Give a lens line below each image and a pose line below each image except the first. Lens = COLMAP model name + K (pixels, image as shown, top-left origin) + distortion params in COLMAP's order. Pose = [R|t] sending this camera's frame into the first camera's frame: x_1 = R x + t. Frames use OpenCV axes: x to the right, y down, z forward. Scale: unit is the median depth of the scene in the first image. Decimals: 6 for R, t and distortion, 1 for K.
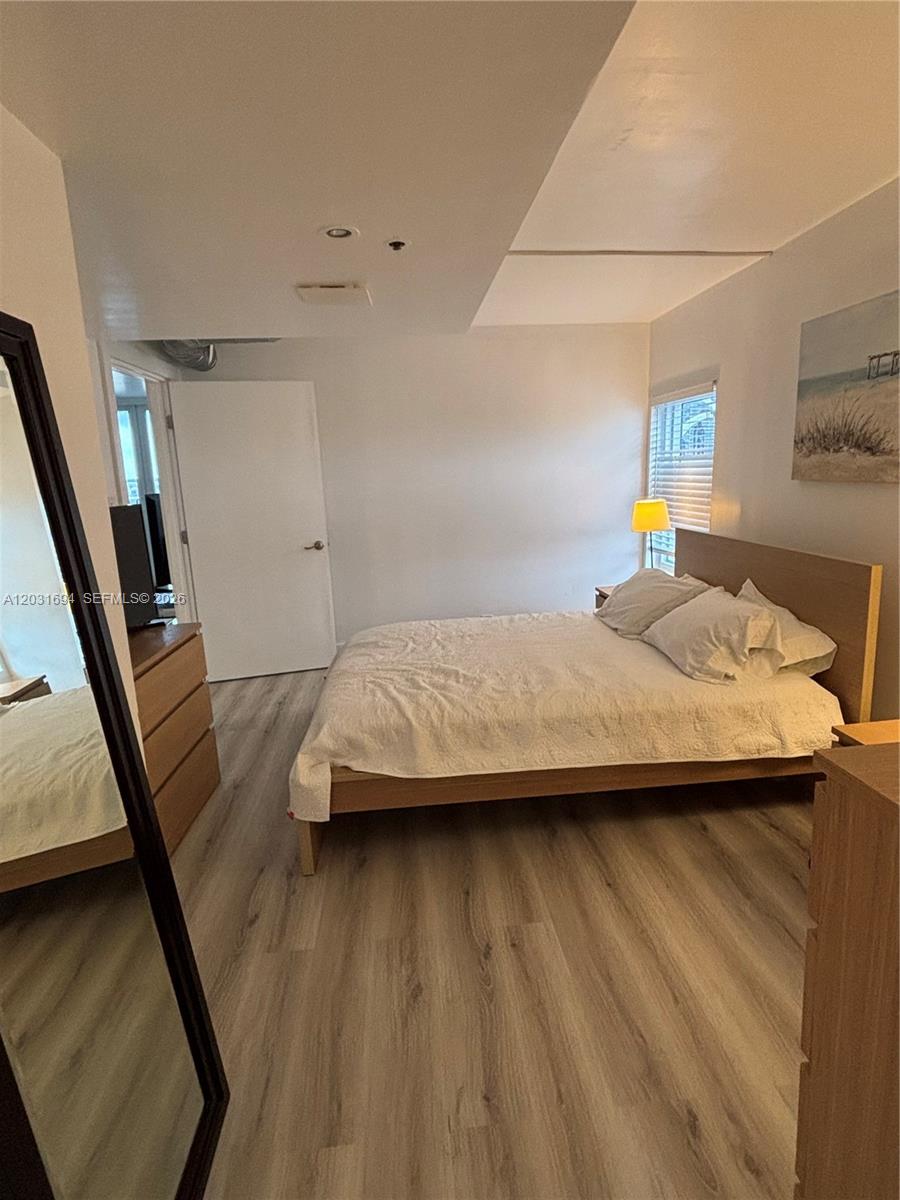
lens RADIAL K [[631.0, 0, 458.0], [0, 631.0, 596.0], [0, 0, 1]] dist [-0.004775, -0.000801]
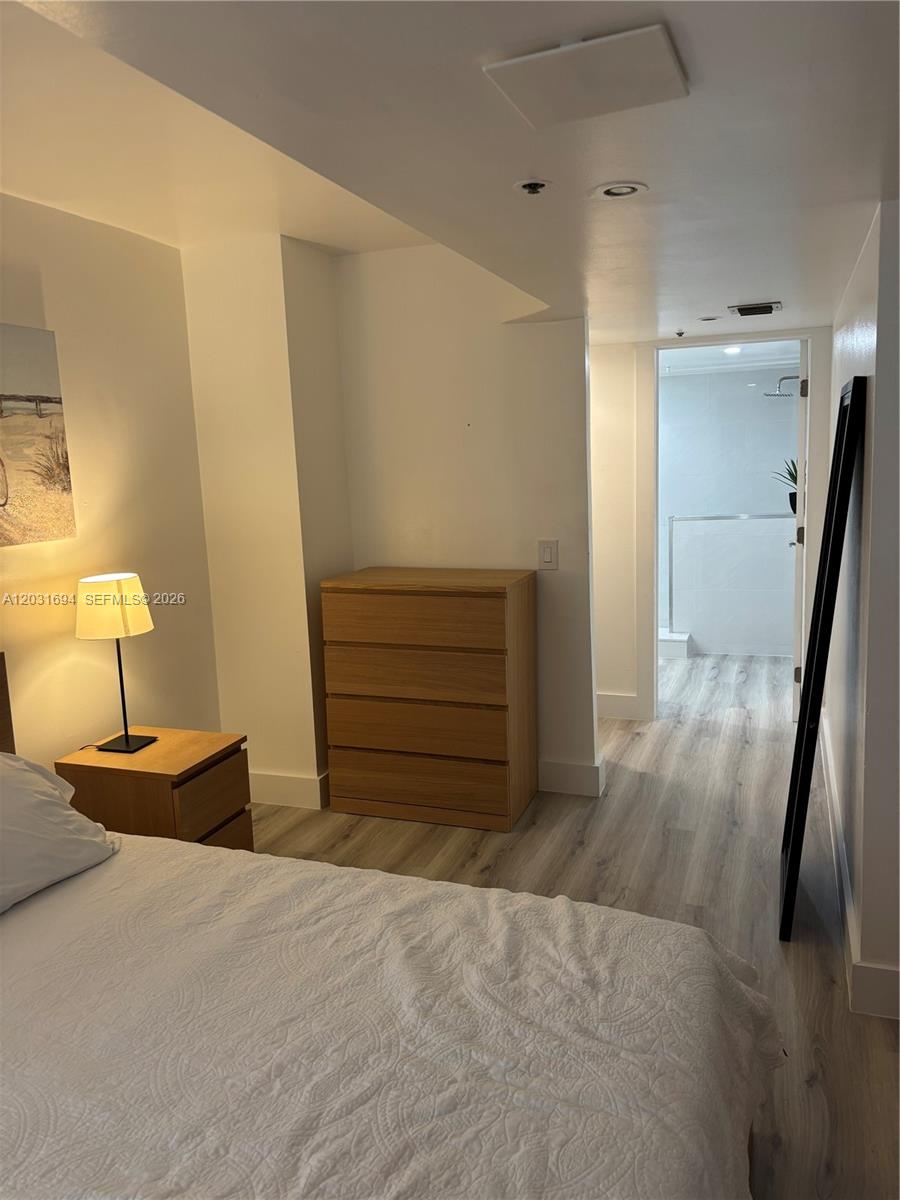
lens RADIAL K [[900.0, 0, 456.8], [0, 900.0, 602.3], [0, 0, 1]] dist [-0.001994, -0.024262]
pose [[-0.900739, 0.007619, 0.434294, -0.322087], [0.161155, 0.934346, 0.317848, -0.325027], [-0.403359, 0.356286, -0.842829, 1.461026]]
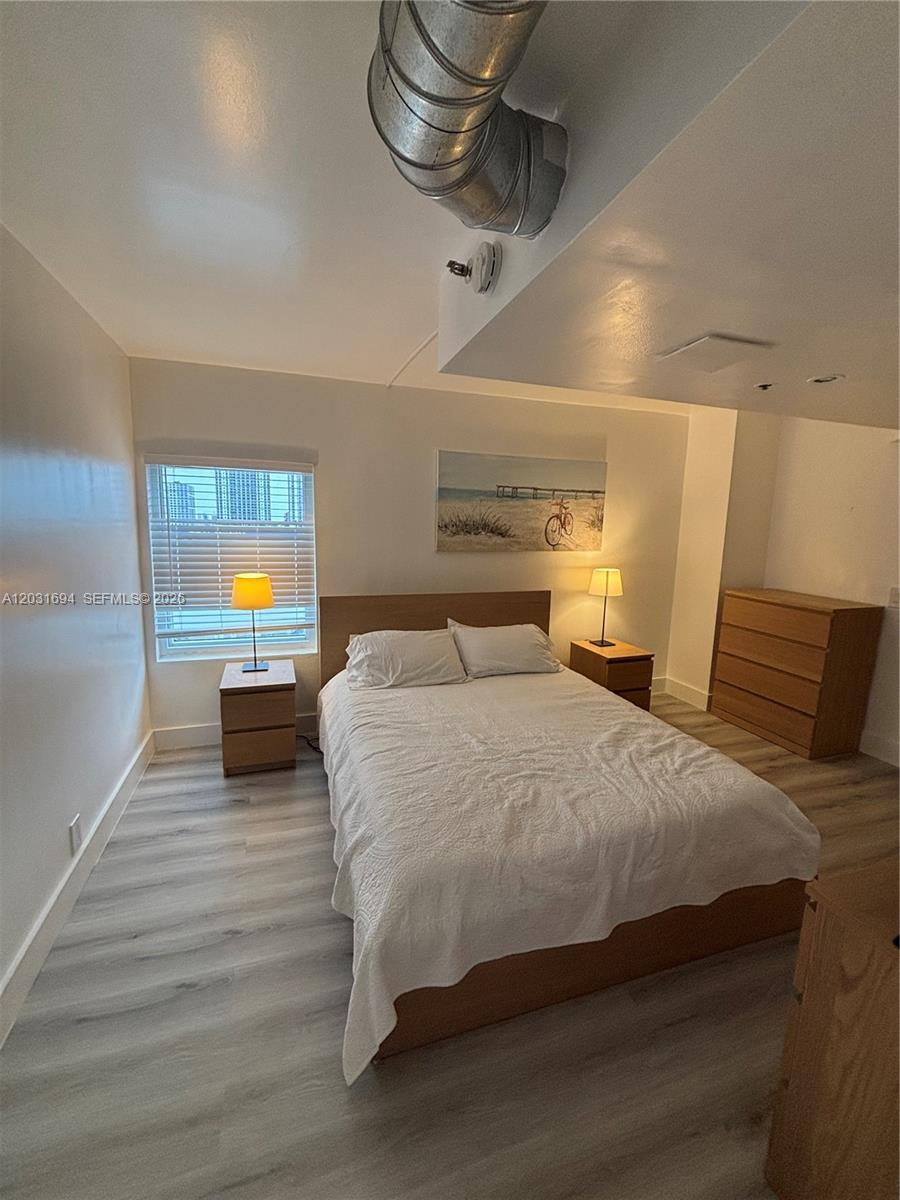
lens RADIAL K [[489.3, 0, 443.7], [0, 489.3, 606.6], [0, 0, 1]] dist [0.000620, -0.000004]
pose [[-0.213775, -0.129234, 0.968297, -0.729216], [0.184022, 0.968137, 0.169840, -0.288532], [-0.959394, 0.214495, -0.183182, 1.405687]]
